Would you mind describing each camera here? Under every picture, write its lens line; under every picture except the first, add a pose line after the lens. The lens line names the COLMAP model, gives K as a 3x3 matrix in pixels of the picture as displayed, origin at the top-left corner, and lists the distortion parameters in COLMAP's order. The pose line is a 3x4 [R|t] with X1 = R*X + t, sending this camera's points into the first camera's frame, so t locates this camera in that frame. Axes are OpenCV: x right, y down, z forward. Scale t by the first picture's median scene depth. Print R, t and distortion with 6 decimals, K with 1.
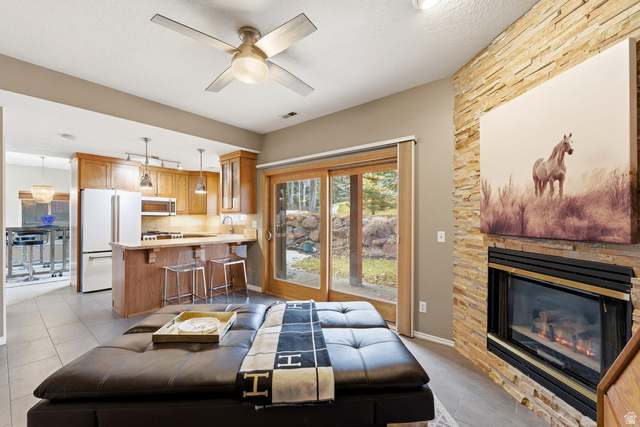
lens RADIAL K [[262.8, 0, 317.0], [0, 262.8, 210.6], [0, 0, 1]] dist [0.002248, 0.000345]
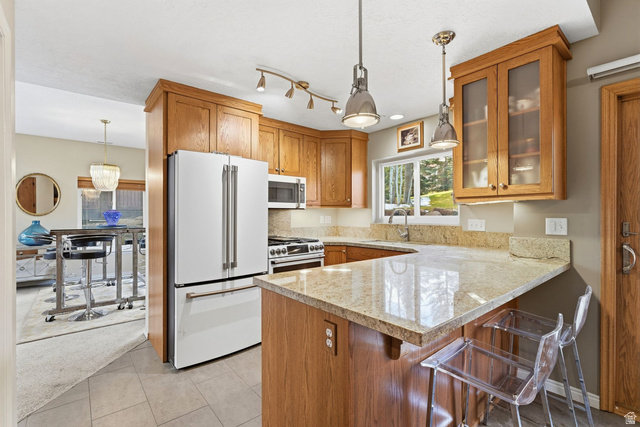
lens RADIAL K [[292.7, 0, 319.1], [0, 292.7, 205.7], [0, 0, 1]] dist [-0.000100, 0.000030]
pose [[0.983564, -0.009332, -0.180321, -0.524624], [0.008860, 0.999955, -0.003421, 0.019710], [0.180345, 0.001767, 0.983602, 0.515139]]
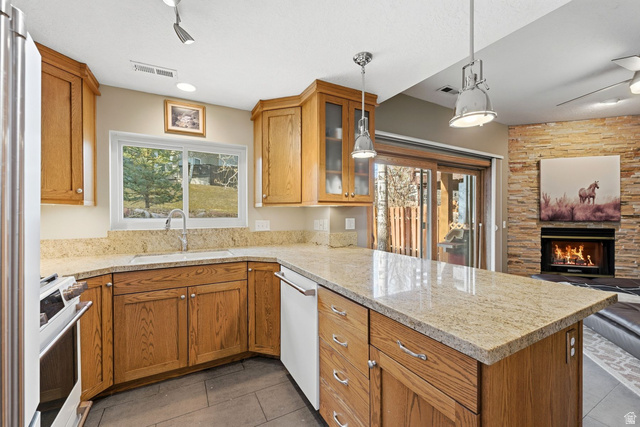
lens RADIAL K [[262.8, 0, 317.0], [0, 262.8, 210.6], [0, 0, 1]] dist [0.002248, 0.000345]
pose [[0.374548, 0.004929, 0.927194, -0.850945], [-0.024357, 0.999693, 0.004525, 0.021260], [-0.926887, -0.024279, 0.374553, 0.871429]]
